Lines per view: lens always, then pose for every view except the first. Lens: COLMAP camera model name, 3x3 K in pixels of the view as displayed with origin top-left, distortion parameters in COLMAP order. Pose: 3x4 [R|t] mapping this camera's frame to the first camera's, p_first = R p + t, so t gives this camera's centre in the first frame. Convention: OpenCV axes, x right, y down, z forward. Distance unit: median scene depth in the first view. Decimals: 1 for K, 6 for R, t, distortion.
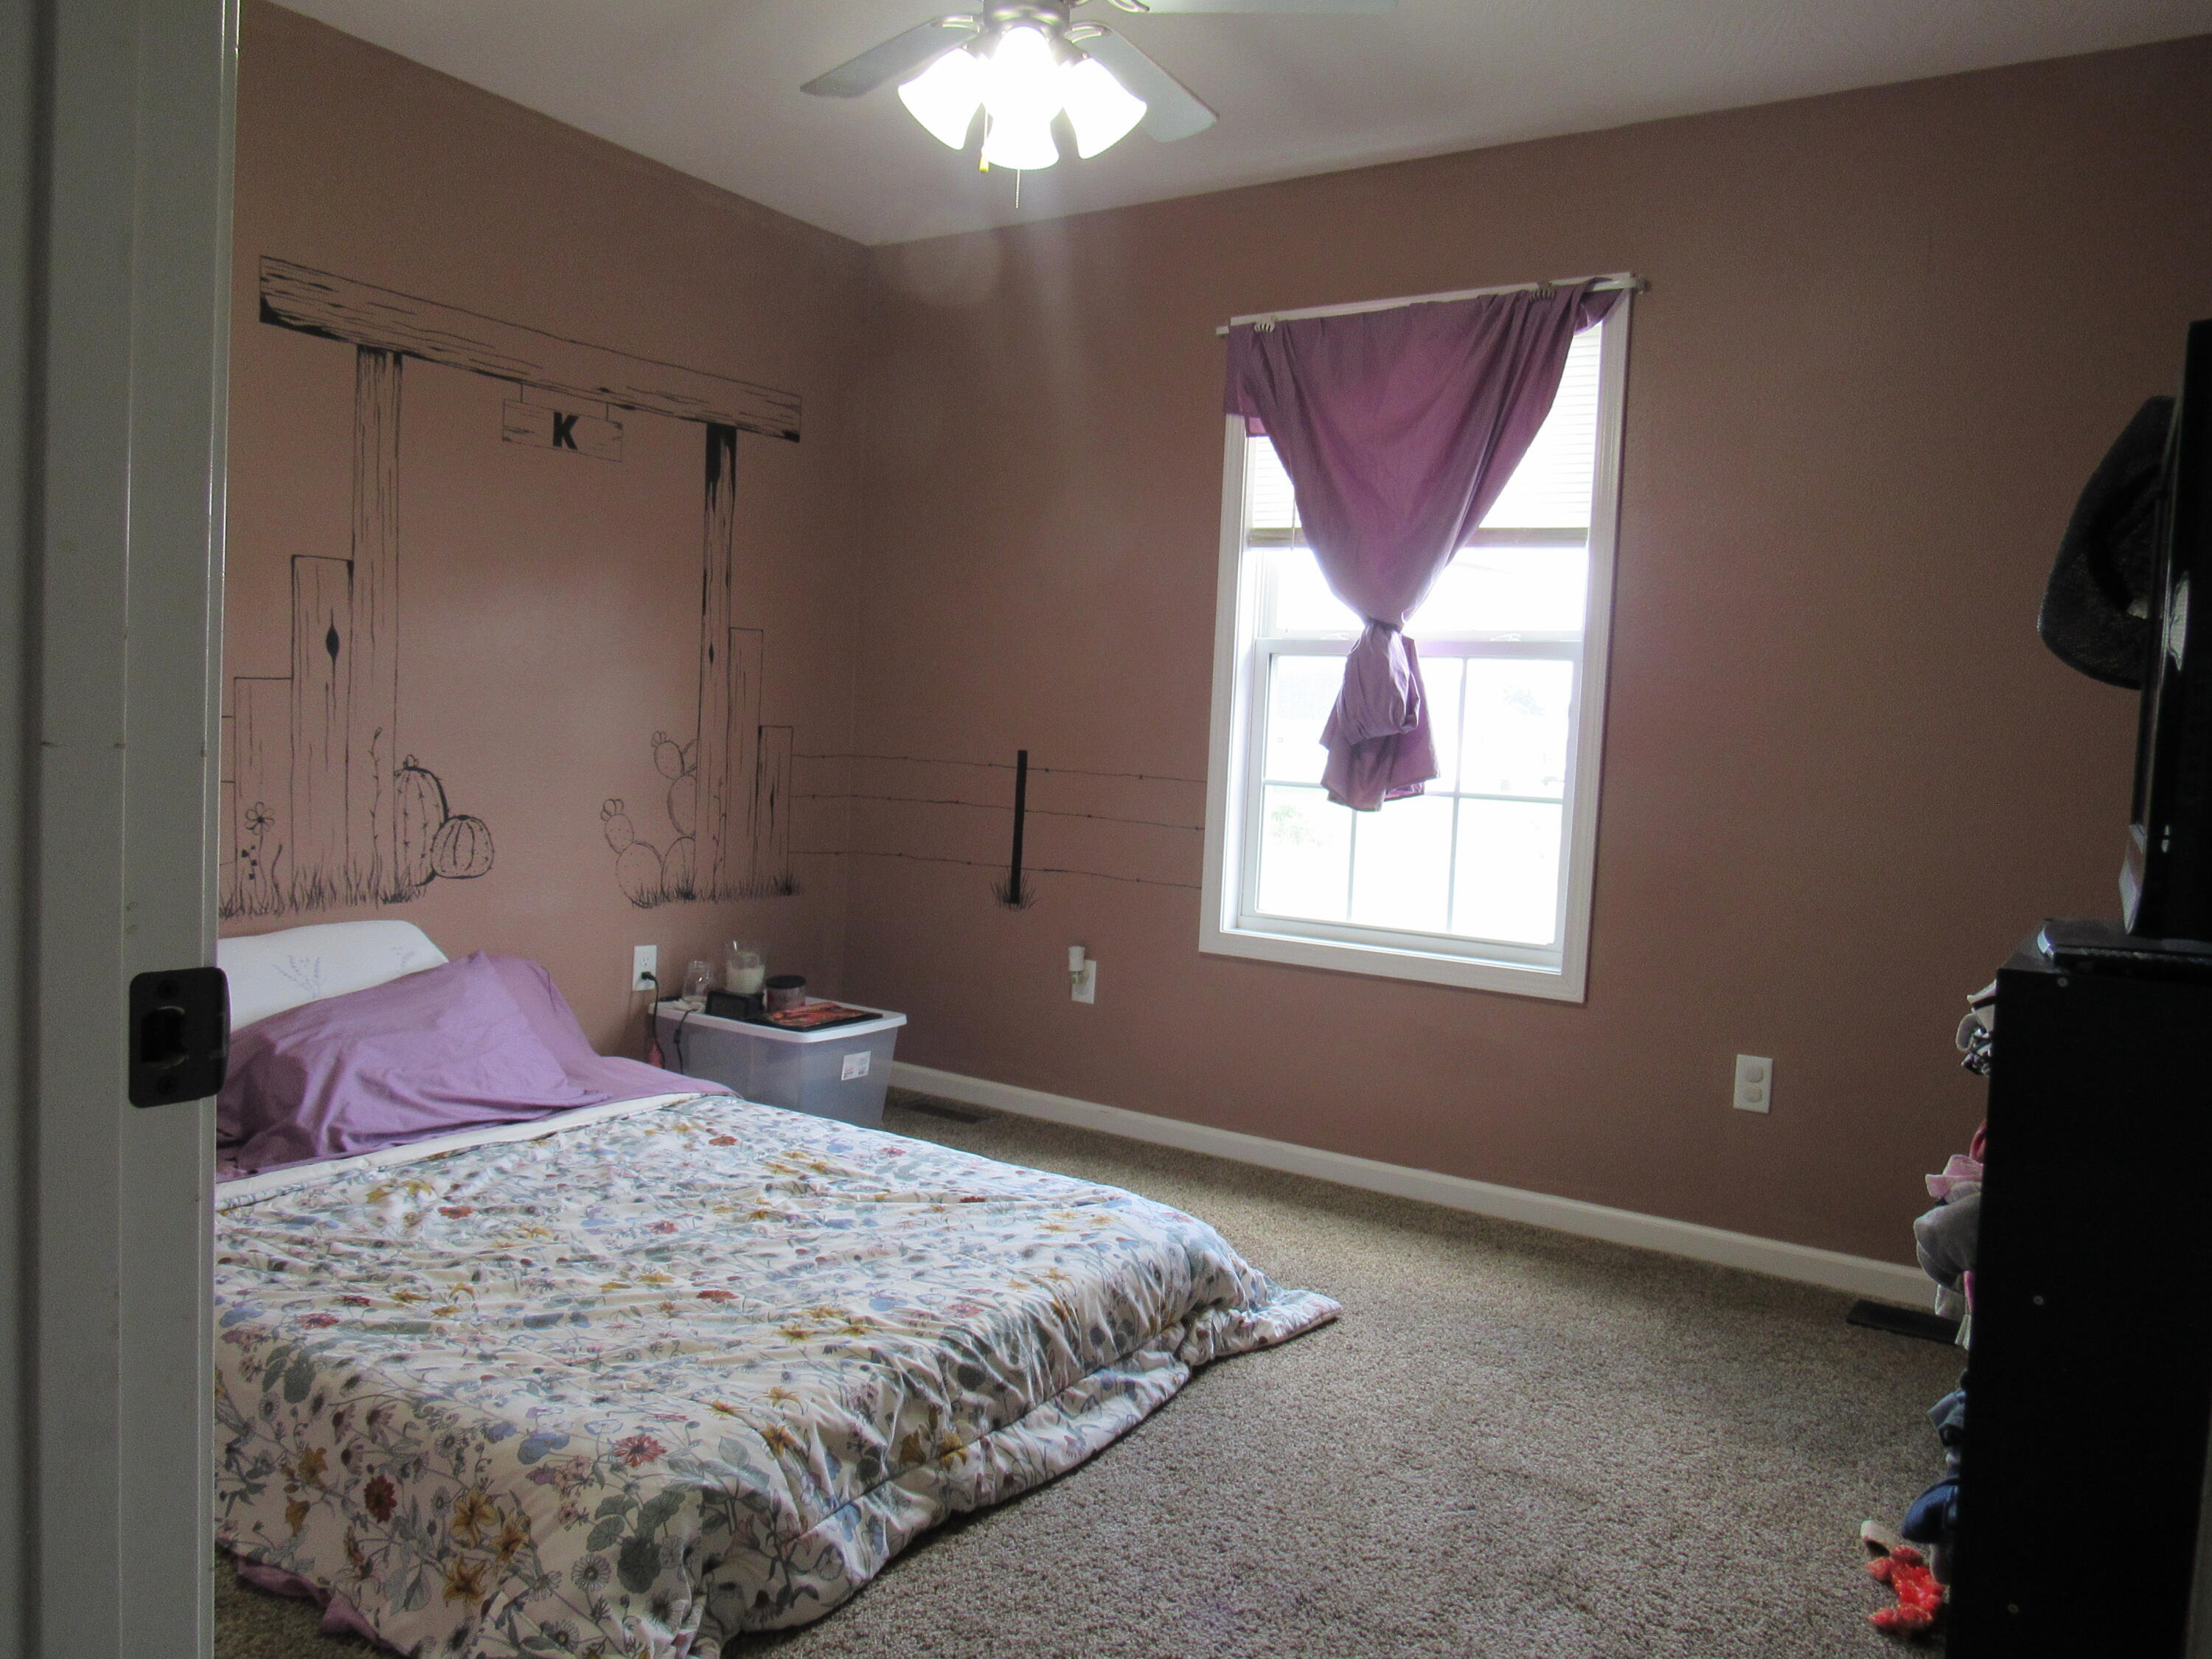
lens RADIAL K [[1575.9, 0, 1108.8], [0, 1575.9, 829.4], [0, 0, 1]] dist [-0.031457, 0.007894]
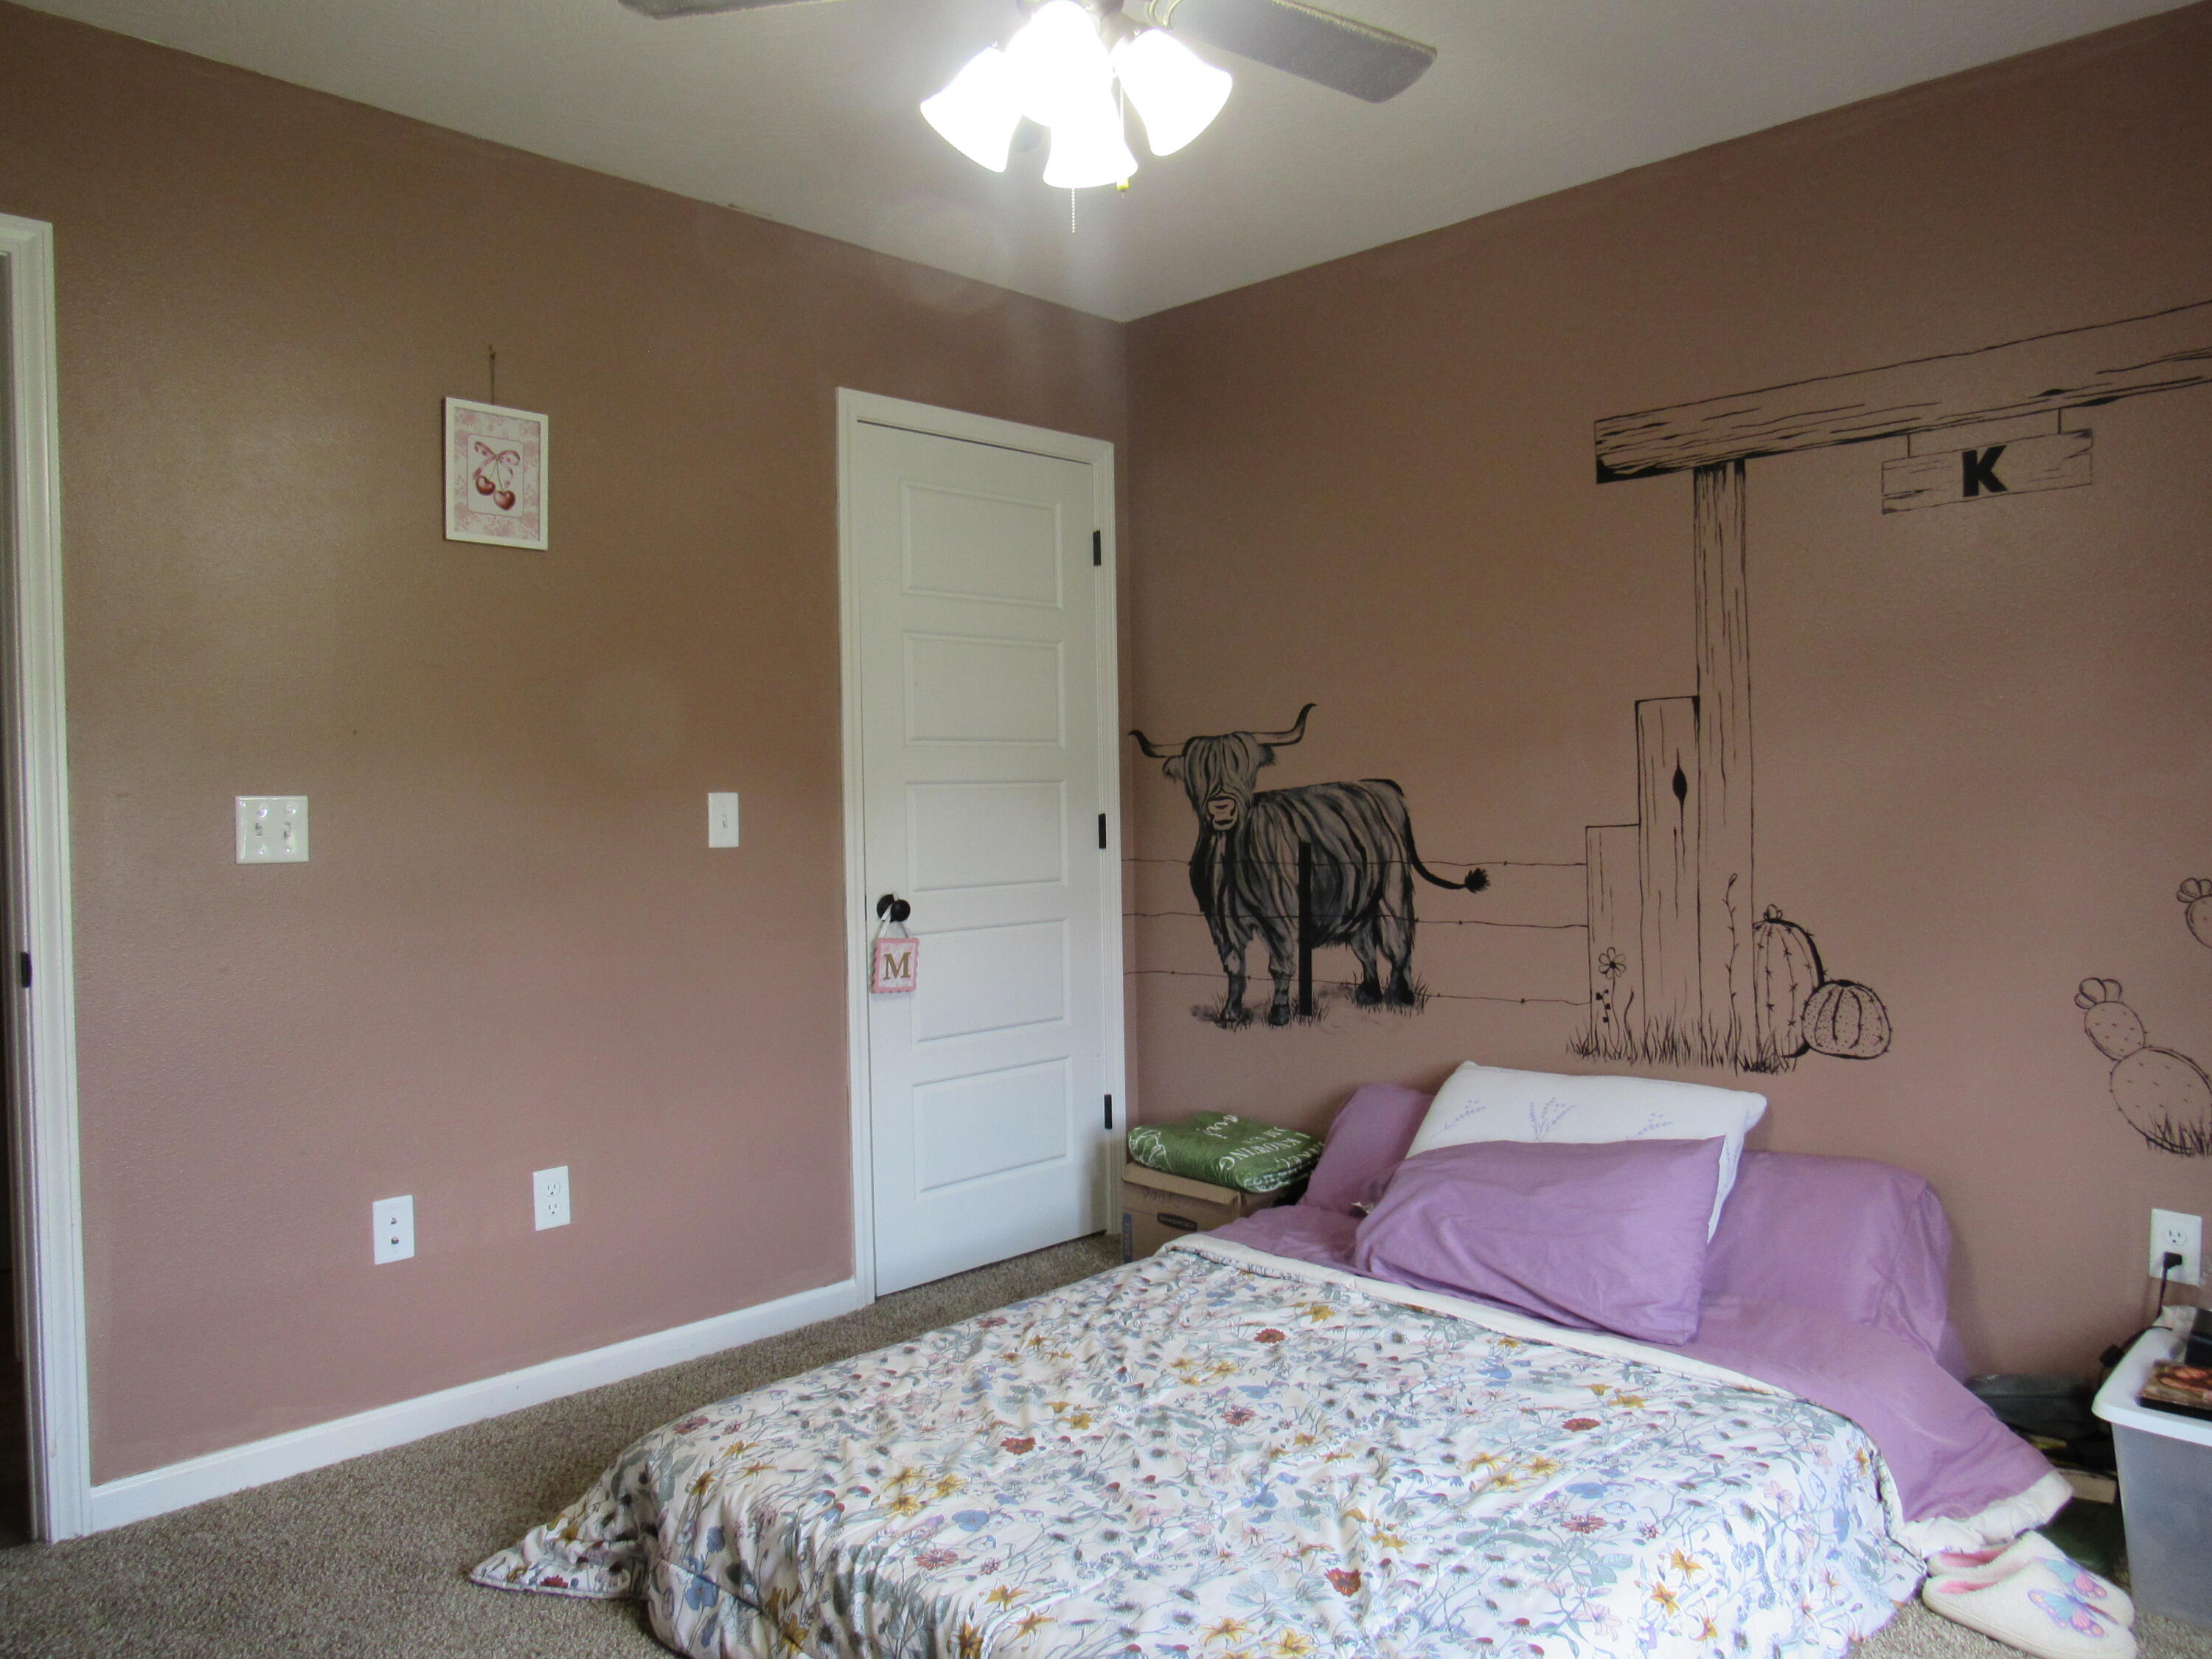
lens RADIAL K [[1575.9, 0, 1108.8], [0, 1575.9, 829.4], [0, 0, 1]] dist [-0.031457, 0.007894]
pose [[-0.197876, -0.022072, -0.979979, 0.511450], [-0.054593, 0.998443, -0.011464, -0.062822], [0.978706, 0.051232, -0.198773, 0.854428]]
